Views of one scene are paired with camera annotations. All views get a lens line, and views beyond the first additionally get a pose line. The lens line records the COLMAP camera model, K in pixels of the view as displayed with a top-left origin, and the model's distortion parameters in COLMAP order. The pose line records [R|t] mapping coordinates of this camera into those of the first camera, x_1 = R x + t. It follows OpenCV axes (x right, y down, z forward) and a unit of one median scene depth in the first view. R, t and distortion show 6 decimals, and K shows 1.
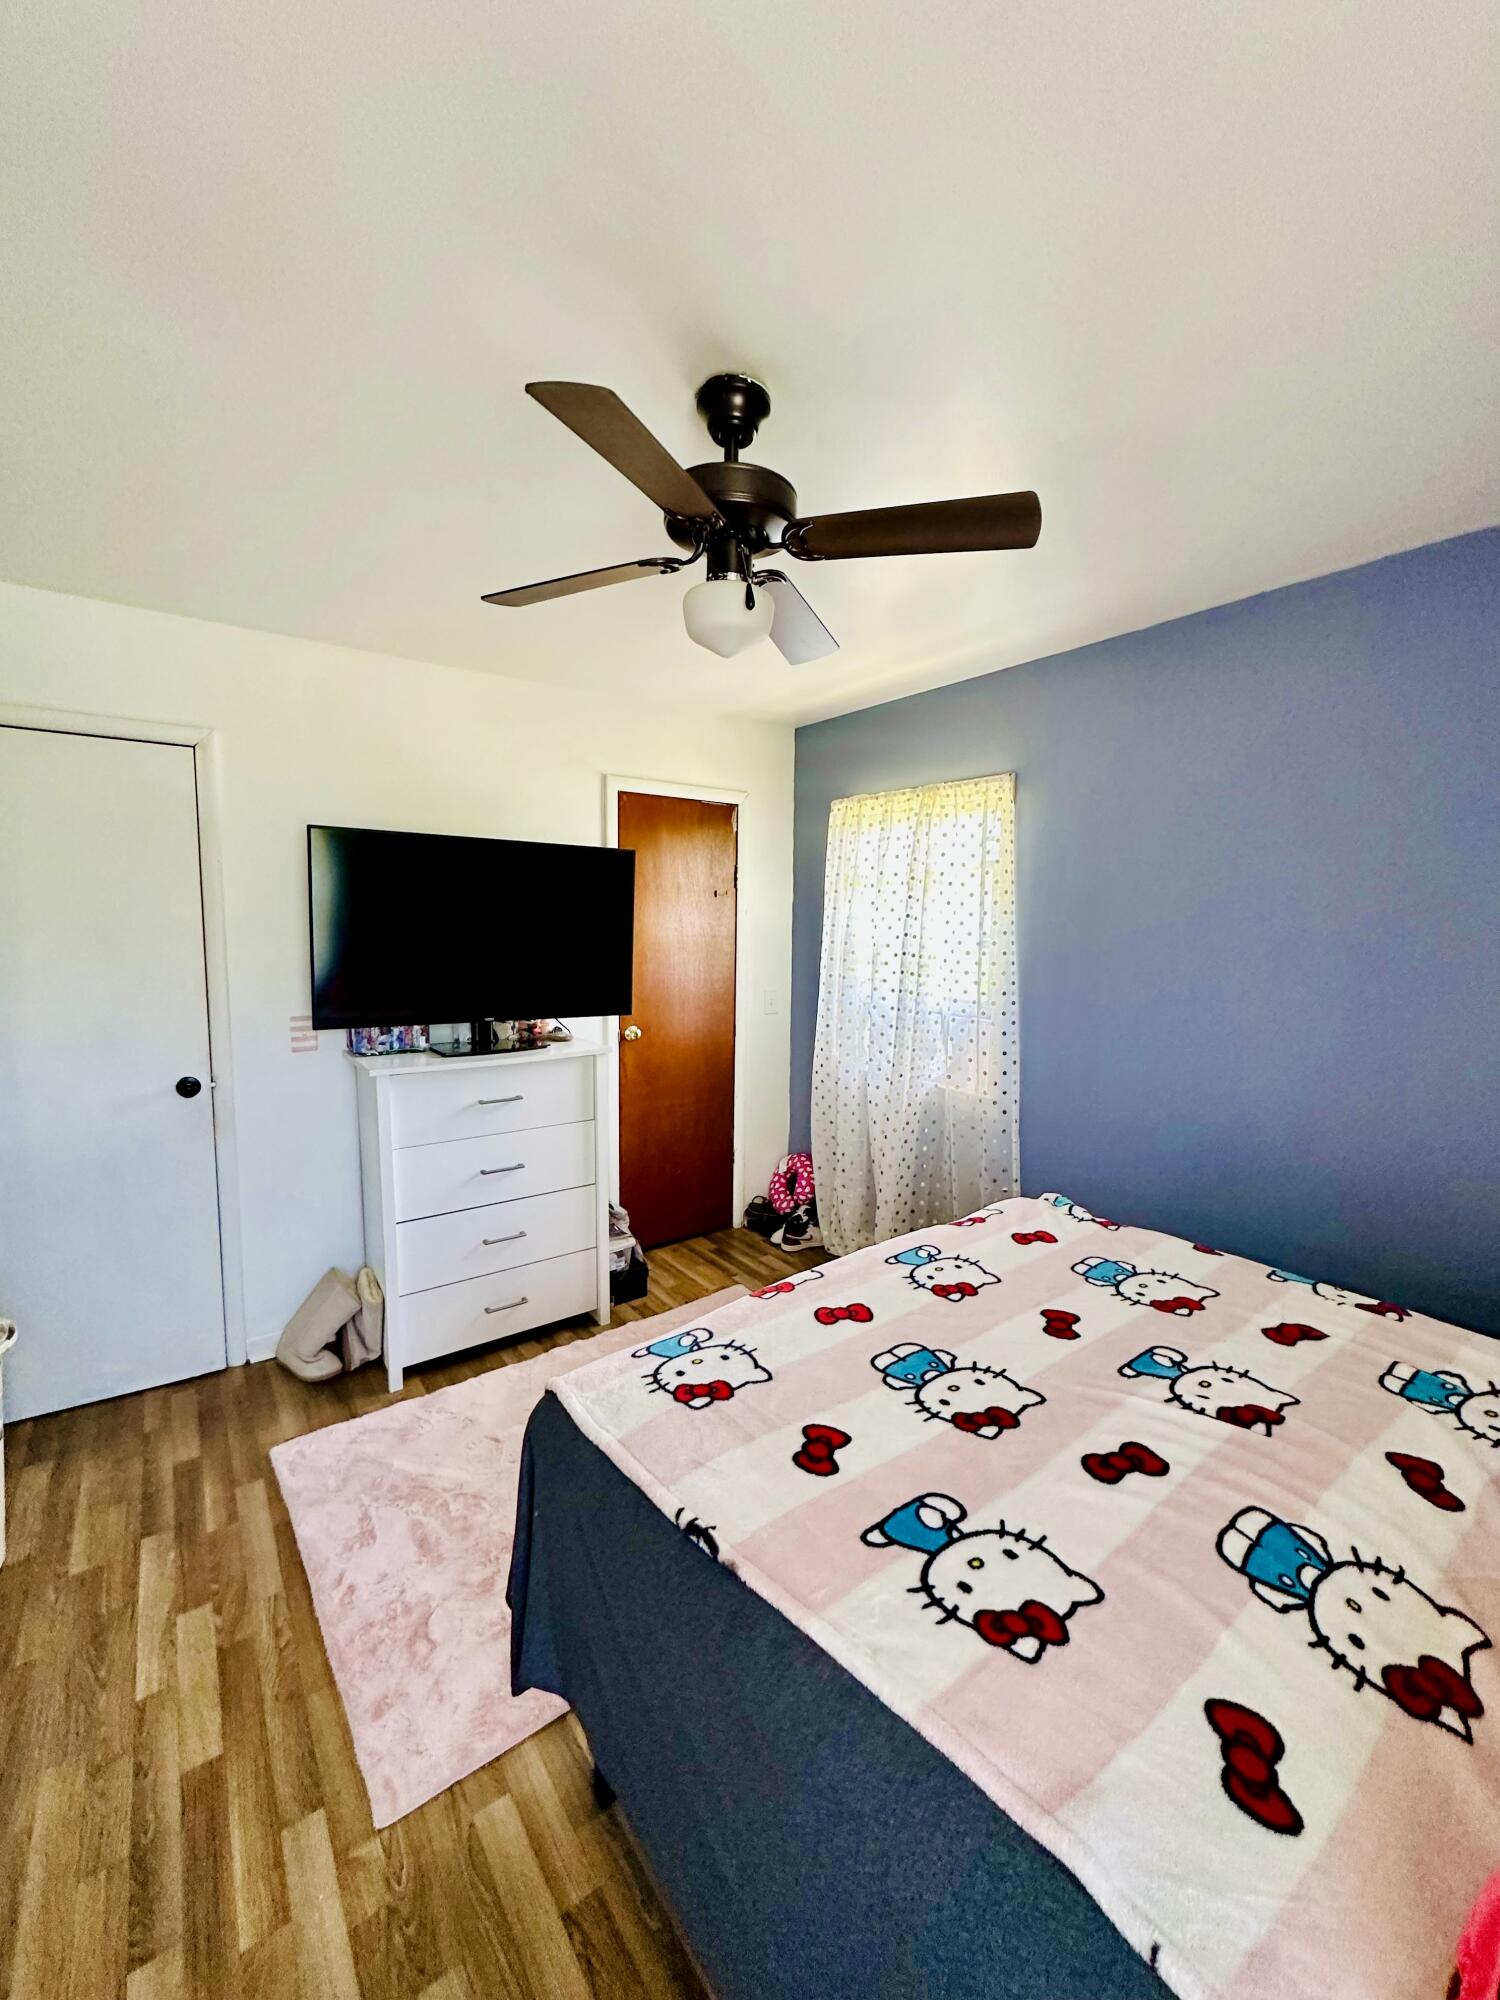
lens RADIAL K [[786.5, 0, 756.0], [0, 786.5, 994.8], [0, 0, 1]] dist [0.006173, -0.003998]
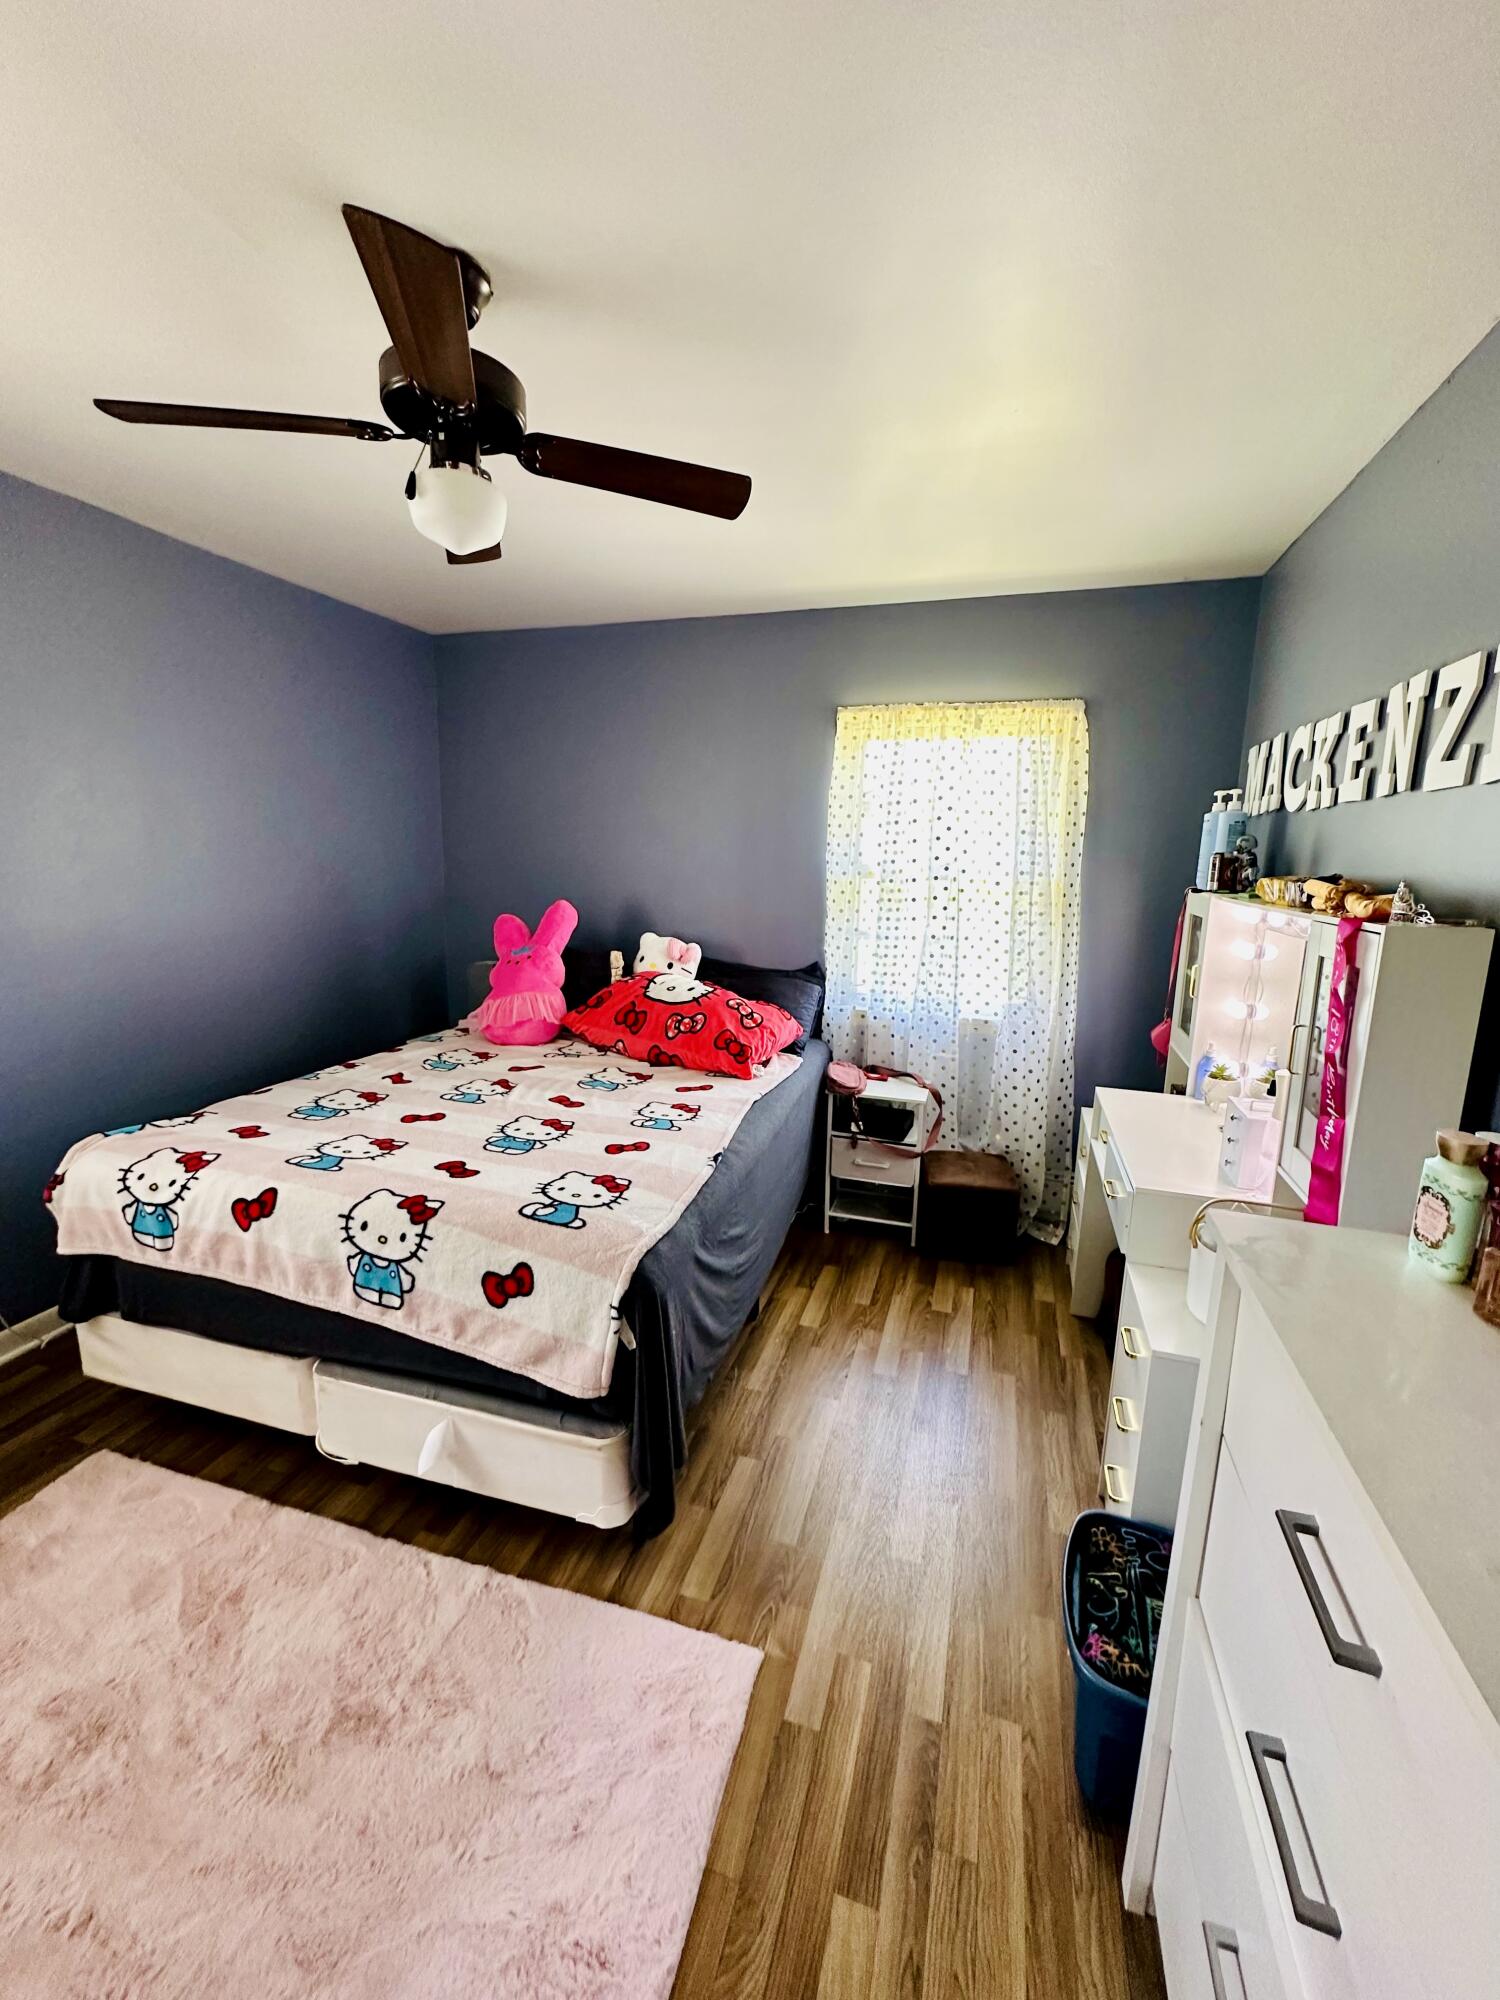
lens RADIAL K [[795.3, 0, 755.3], [0, 795.3, 1034.5], [0, 0, 1]] dist [0.000076, -0.000073]
pose [[-0.588271, -0.198508, 0.783921, -1.160748], [0.050244, 0.958557, 0.280434, -0.102790], [-0.807101, 0.204359, -0.553918, 1.421069]]
